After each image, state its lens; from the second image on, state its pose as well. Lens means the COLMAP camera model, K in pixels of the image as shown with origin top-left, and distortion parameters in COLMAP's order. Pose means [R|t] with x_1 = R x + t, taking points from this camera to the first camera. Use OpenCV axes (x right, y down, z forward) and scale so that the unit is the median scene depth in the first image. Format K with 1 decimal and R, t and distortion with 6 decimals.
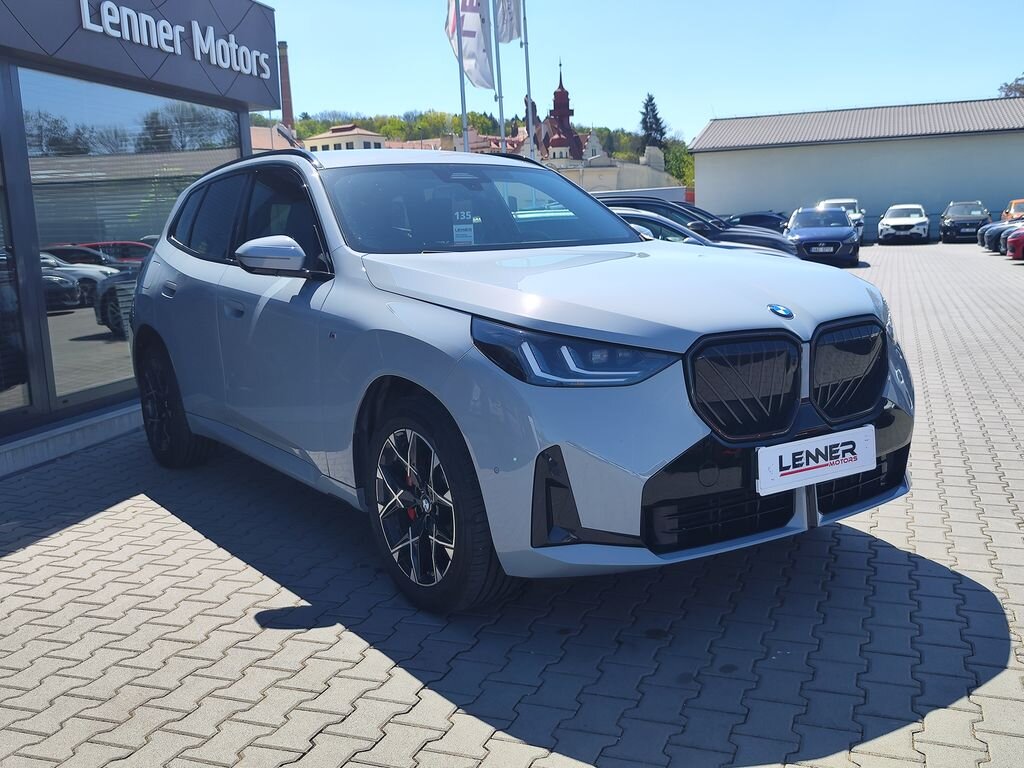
lens RADIAL K [[902.8, 0, 512.7], [0, 902.8, 370.8], [0, 0, 1]] dist [0.019554, -0.003816]
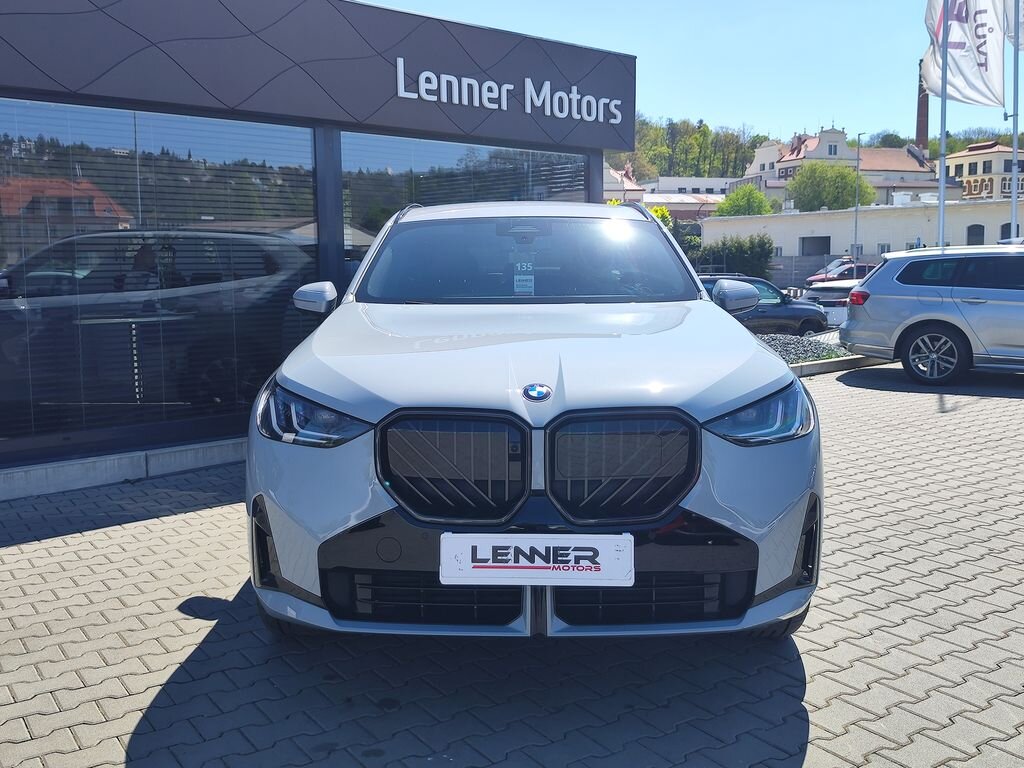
lens RADIAL K [[902.8, 0, 512.7], [0, 902.8, 370.8], [0, 0, 1]] dist [0.019554, -0.003816]
pose [[0.846038, 0.094054, -0.524761, 0.630360], [-0.110167, 0.993913, 0.000527, -0.071034], [0.521616, 0.057365, 0.851249, 0.171278]]
